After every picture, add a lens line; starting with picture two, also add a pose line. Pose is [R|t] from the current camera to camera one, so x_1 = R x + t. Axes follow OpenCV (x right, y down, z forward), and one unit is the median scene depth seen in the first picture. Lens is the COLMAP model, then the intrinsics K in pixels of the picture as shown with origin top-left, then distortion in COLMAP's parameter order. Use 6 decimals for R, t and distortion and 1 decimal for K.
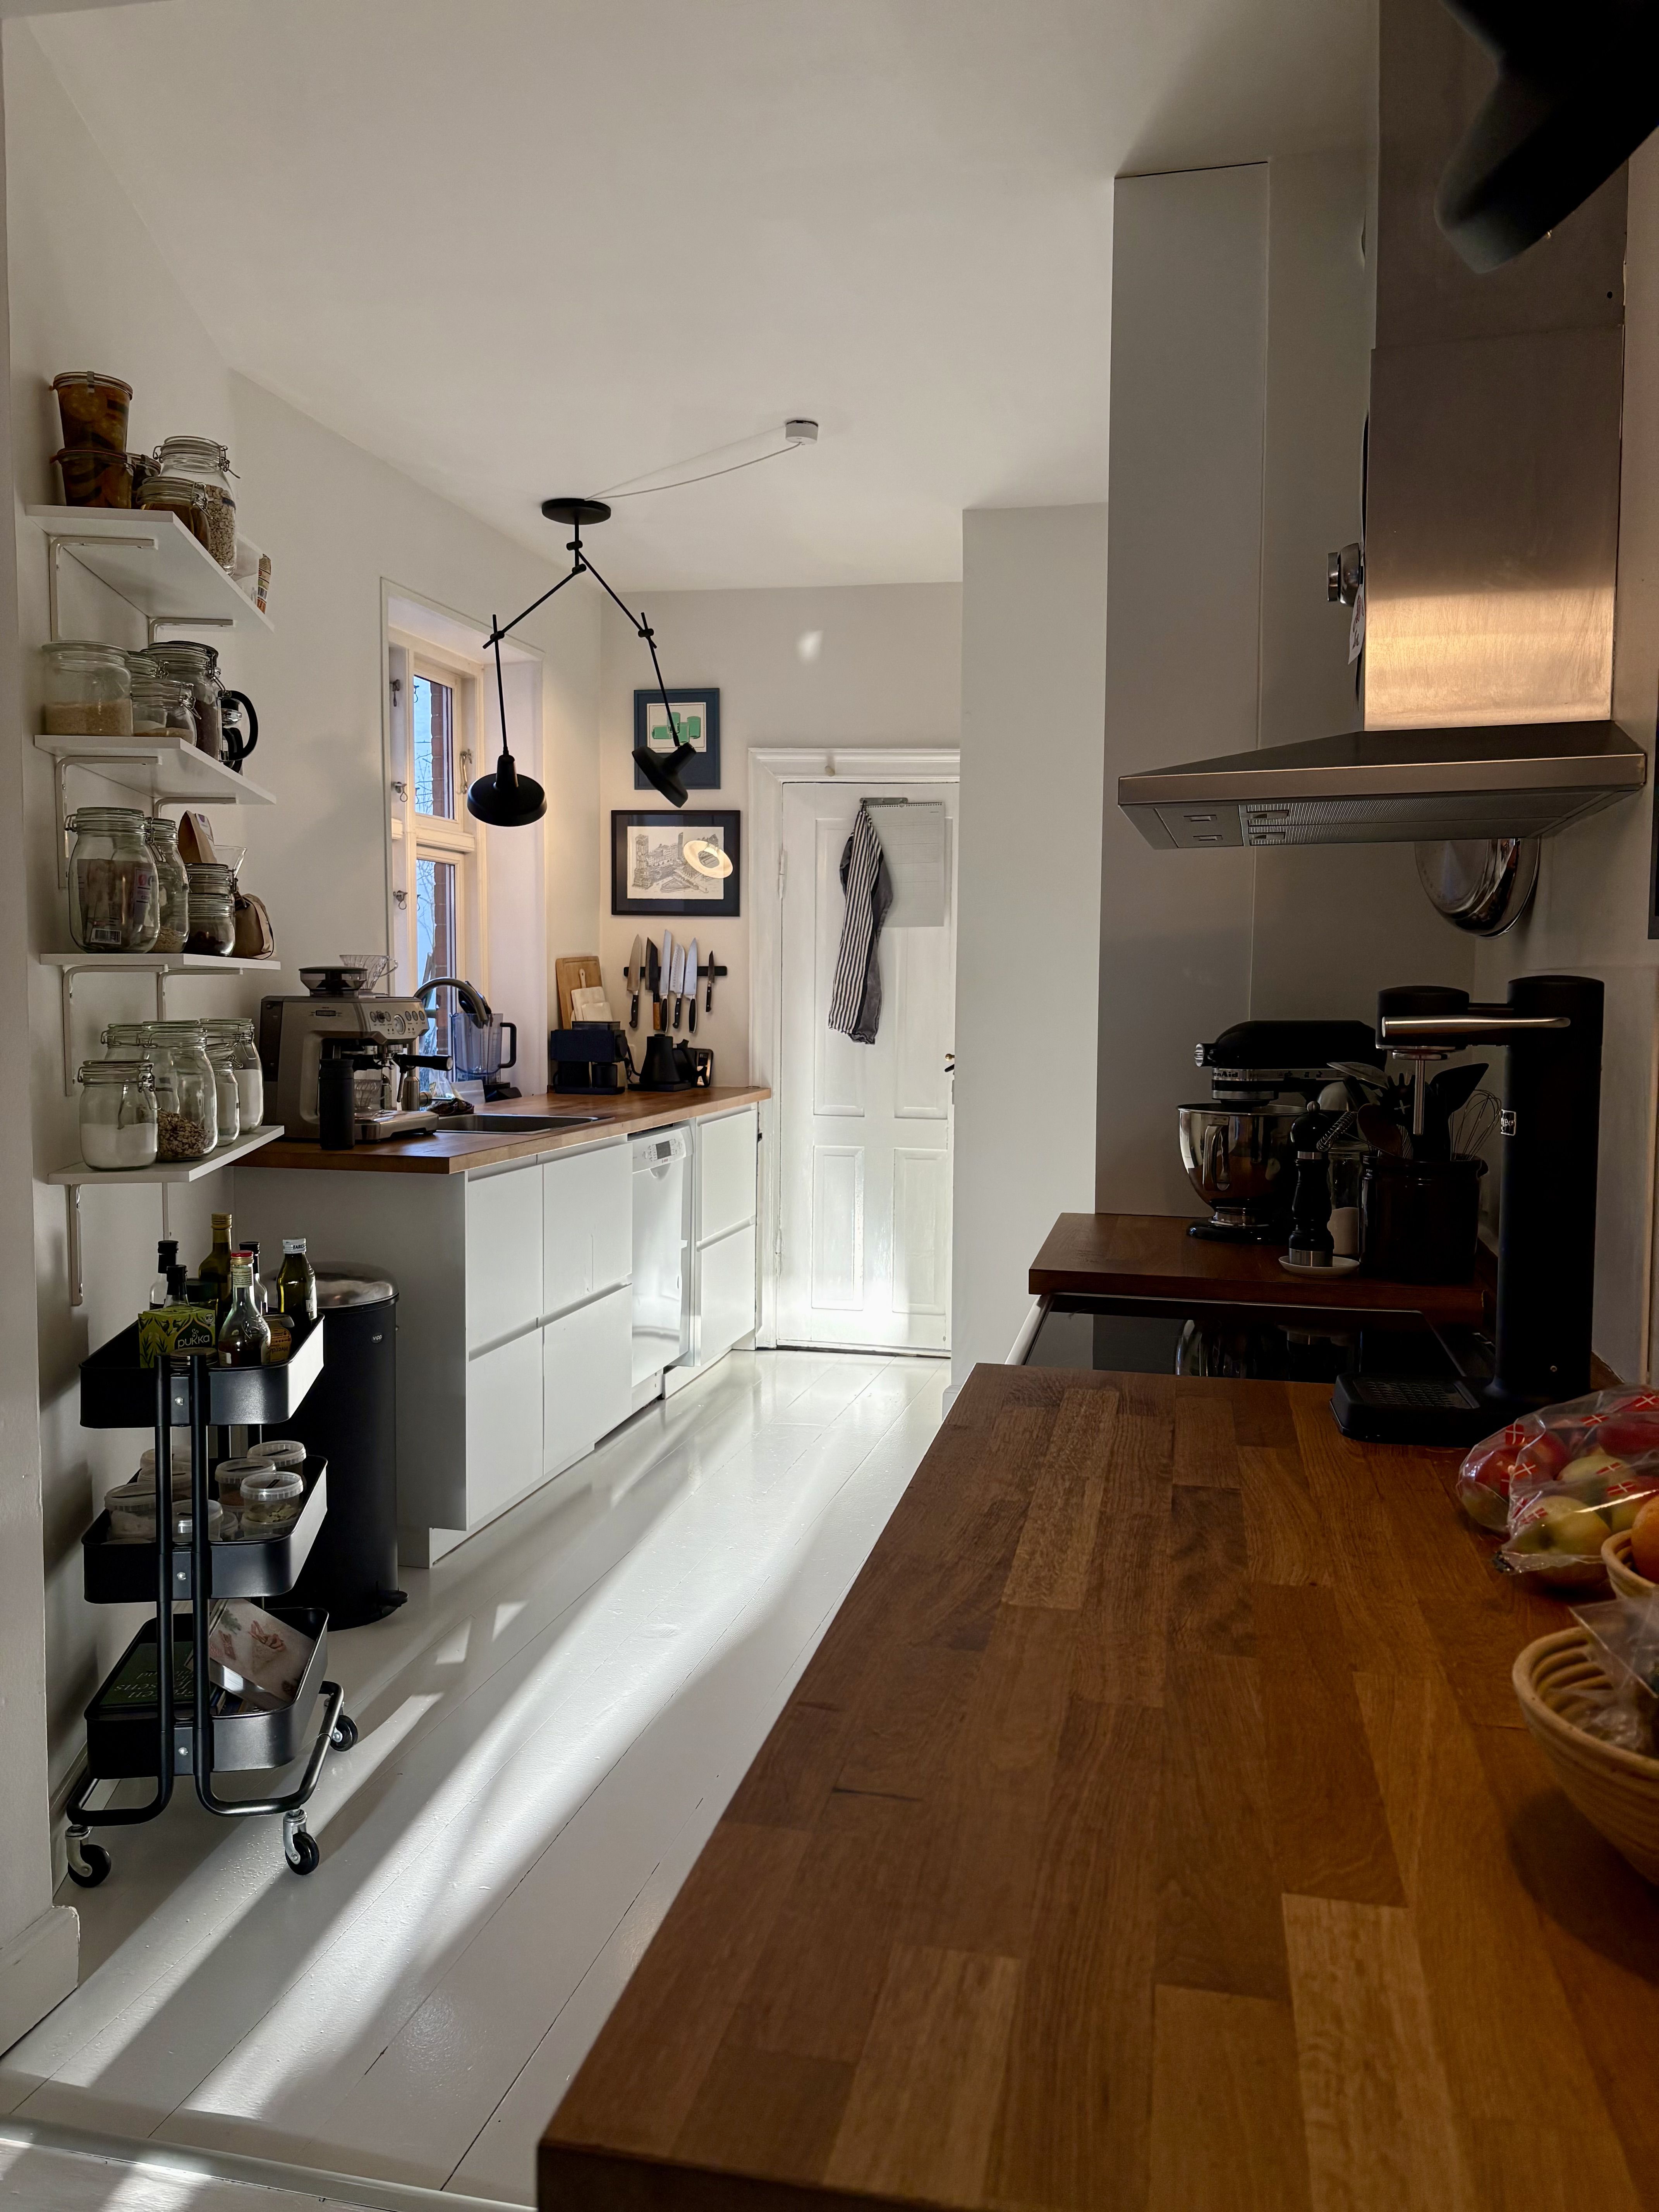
lens RADIAL K [[1676.6, 0, 835.1], [0, 1676.6, 1101.9], [0, 0, 1]] dist [0.080284, -0.003625]
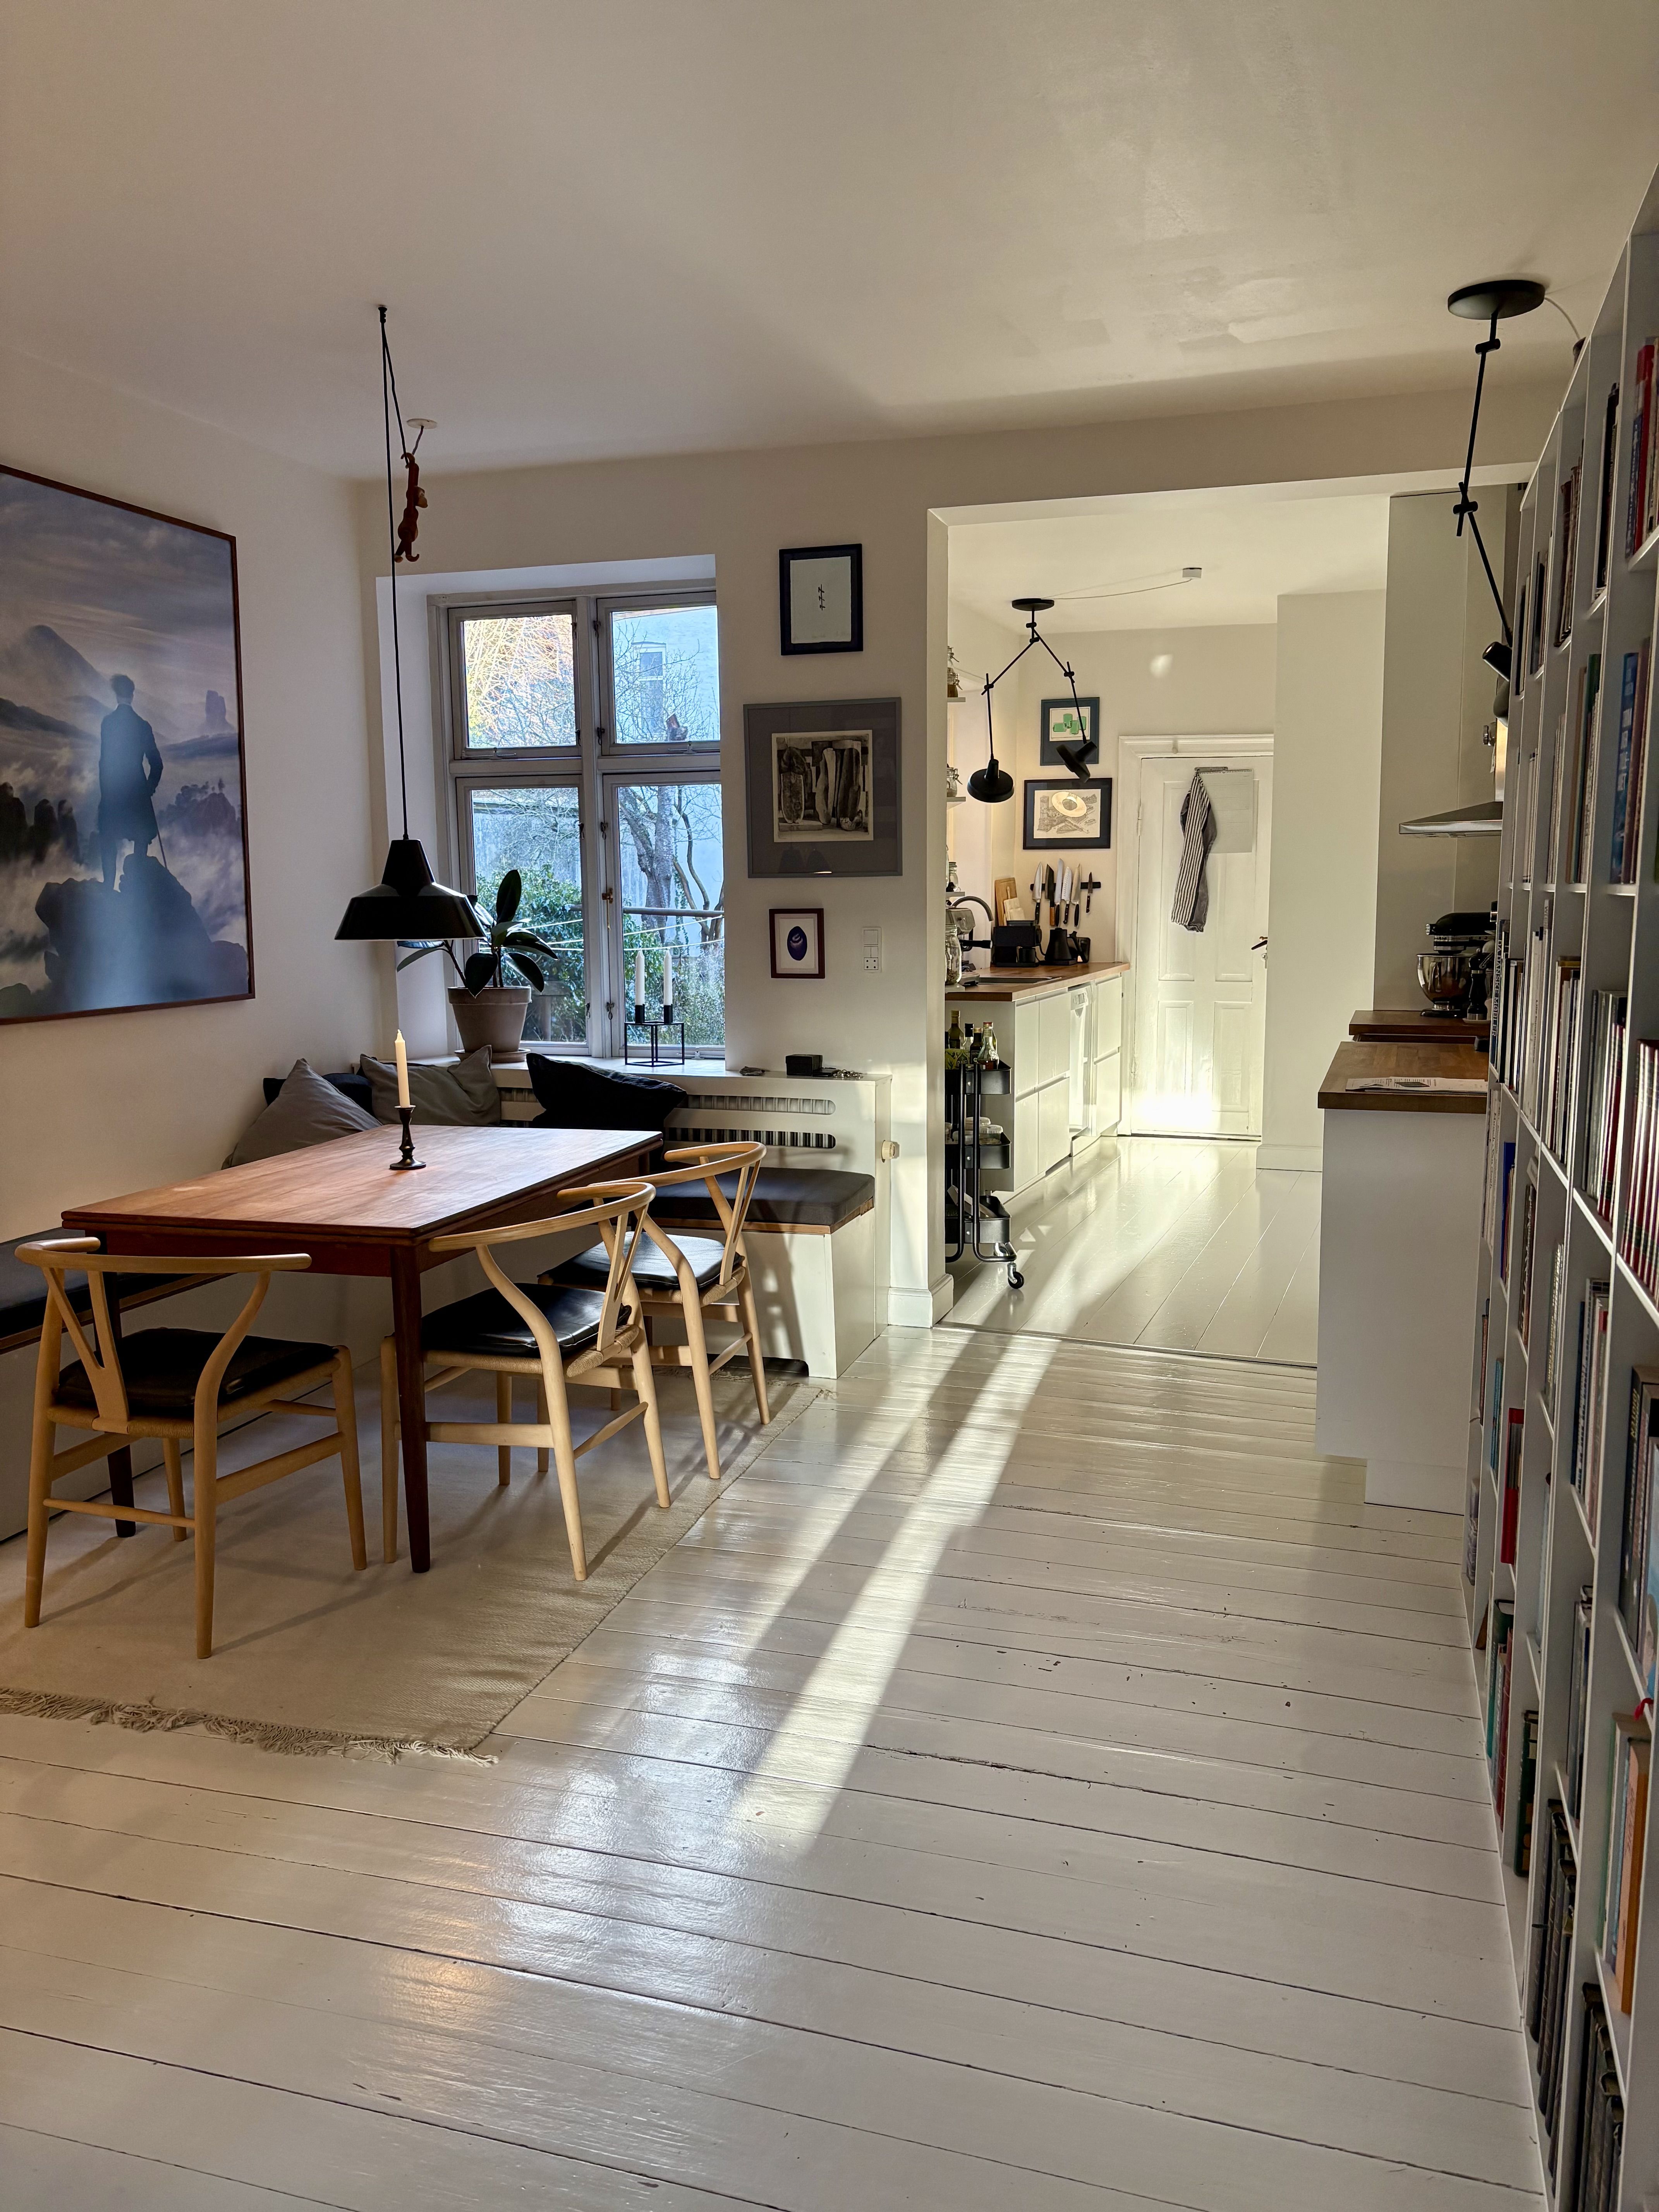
lens RADIAL K [[1676.6, 0, 817.5], [0, 1676.6, 1113.6], [0, 0, 1]] dist [0.080284, -0.003625]
pose [[0.991310, 0.002341, -0.131525, -0.120460], [0.006504, 0.997747, 0.066780, 0.025032], [0.131385, -0.067055, 0.989061, -0.559596]]
